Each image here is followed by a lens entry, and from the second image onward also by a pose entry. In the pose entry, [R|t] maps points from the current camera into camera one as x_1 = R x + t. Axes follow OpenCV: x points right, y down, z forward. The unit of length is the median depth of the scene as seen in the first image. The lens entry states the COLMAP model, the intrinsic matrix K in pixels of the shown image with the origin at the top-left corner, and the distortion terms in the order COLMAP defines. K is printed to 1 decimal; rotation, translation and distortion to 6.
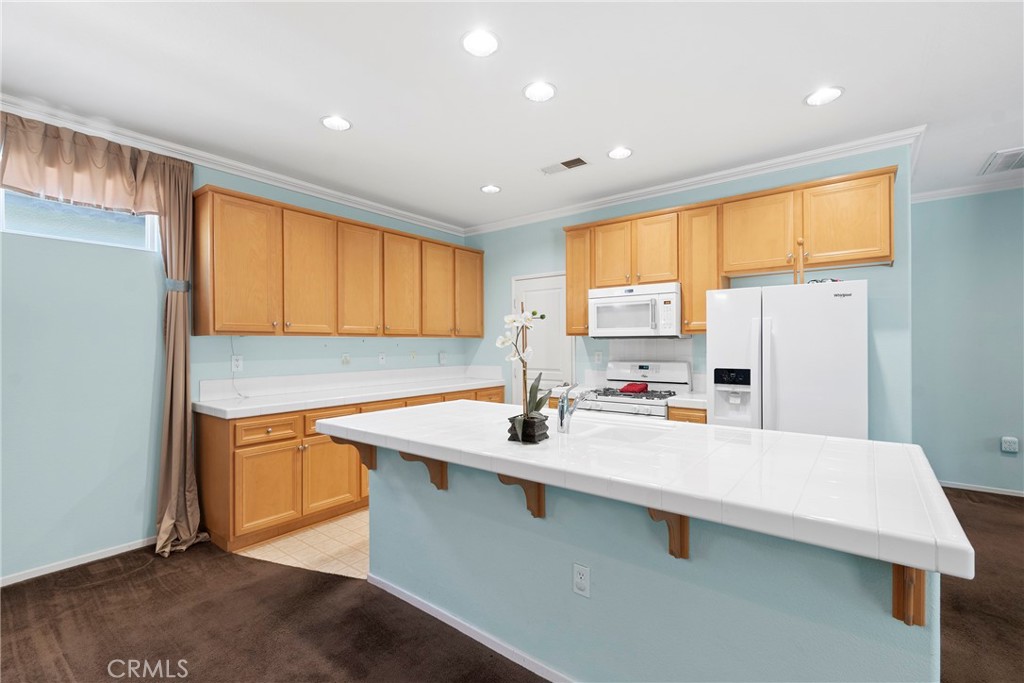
lens RADIAL K [[449.1, 0, 513.0], [0, 449.1, 343.3], [0, 0, 1]] dist [0.004457, -0.002379]
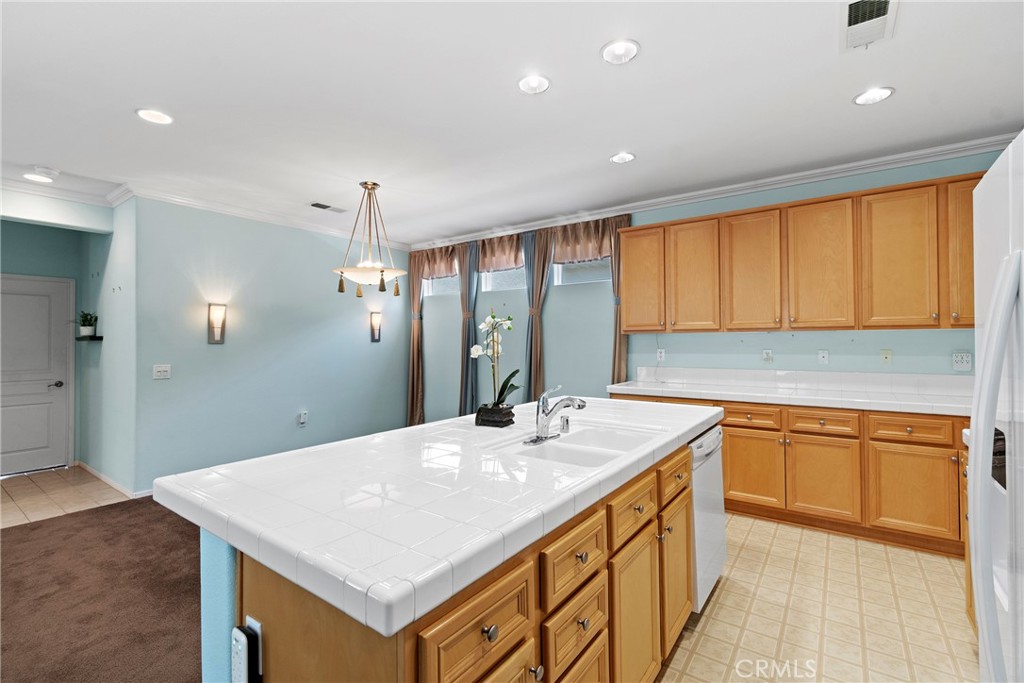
lens RADIAL K [[449.1, 0, 512.5], [0, 449.1, 339.2], [0, 0, 1]] dist [0.004457, -0.002379]
pose [[0.045632, -0.004245, -0.998949, 0.648601], [0.003408, 0.999986, -0.004094, 0.003421], [0.998953, -0.003218, 0.045645, 0.521440]]
